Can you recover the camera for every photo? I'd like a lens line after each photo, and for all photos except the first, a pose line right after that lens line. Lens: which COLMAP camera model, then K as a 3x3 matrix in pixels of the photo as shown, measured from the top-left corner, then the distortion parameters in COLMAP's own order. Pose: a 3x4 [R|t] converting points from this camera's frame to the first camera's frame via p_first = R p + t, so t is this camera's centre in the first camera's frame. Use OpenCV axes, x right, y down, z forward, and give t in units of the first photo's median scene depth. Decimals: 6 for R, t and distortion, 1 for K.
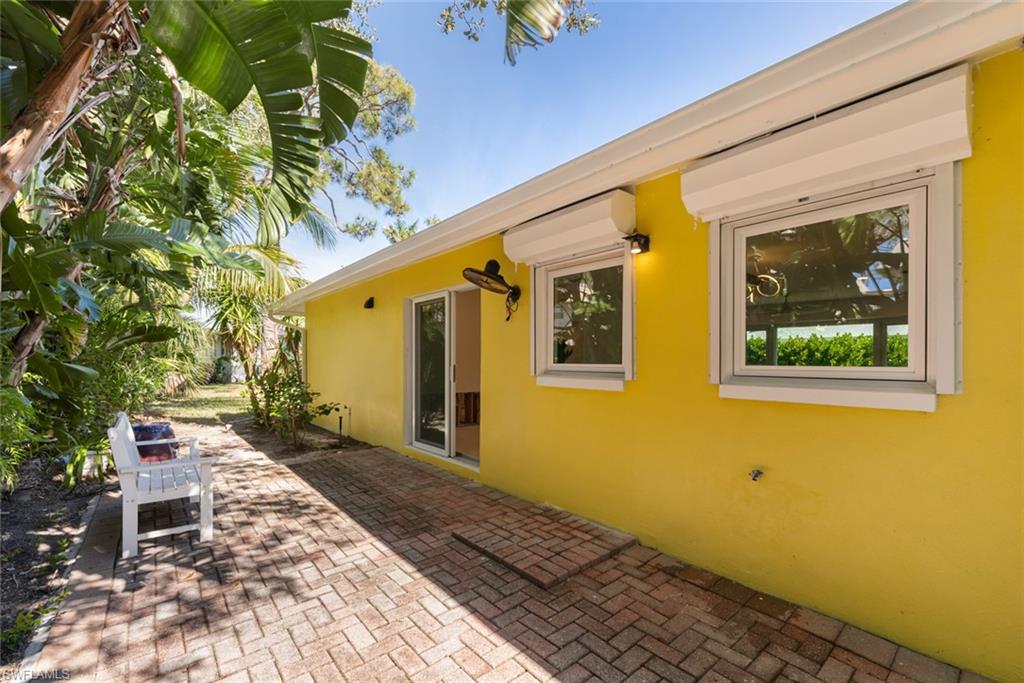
lens RADIAL K [[433.2, 0, 514.6], [0, 433.2, 342.0], [0, 0, 1]] dist [0.001190, -0.000703]
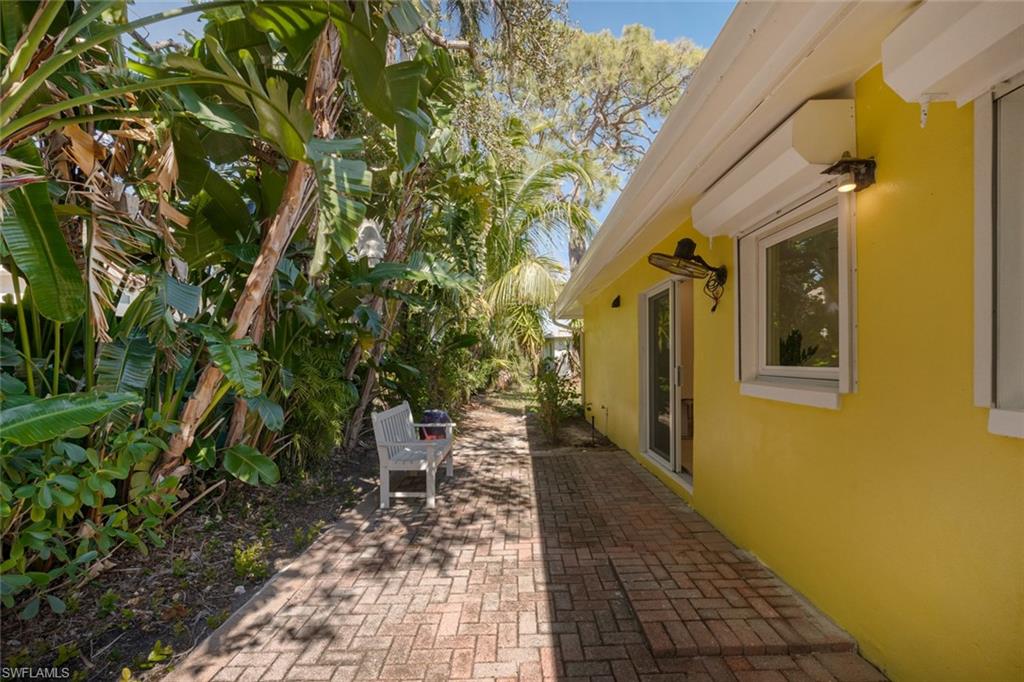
lens RADIAL K [[449.8, 0, 514.4], [0, 449.8, 347.3], [0, 0, 1]] dist [0.003077, 0.000021]
pose [[0.763792, -0.025769, -0.644948, 0.313480], [0.036498, 0.999328, 0.003296, 0.000964], [0.644429, -0.026057, 0.764220, 0.173773]]
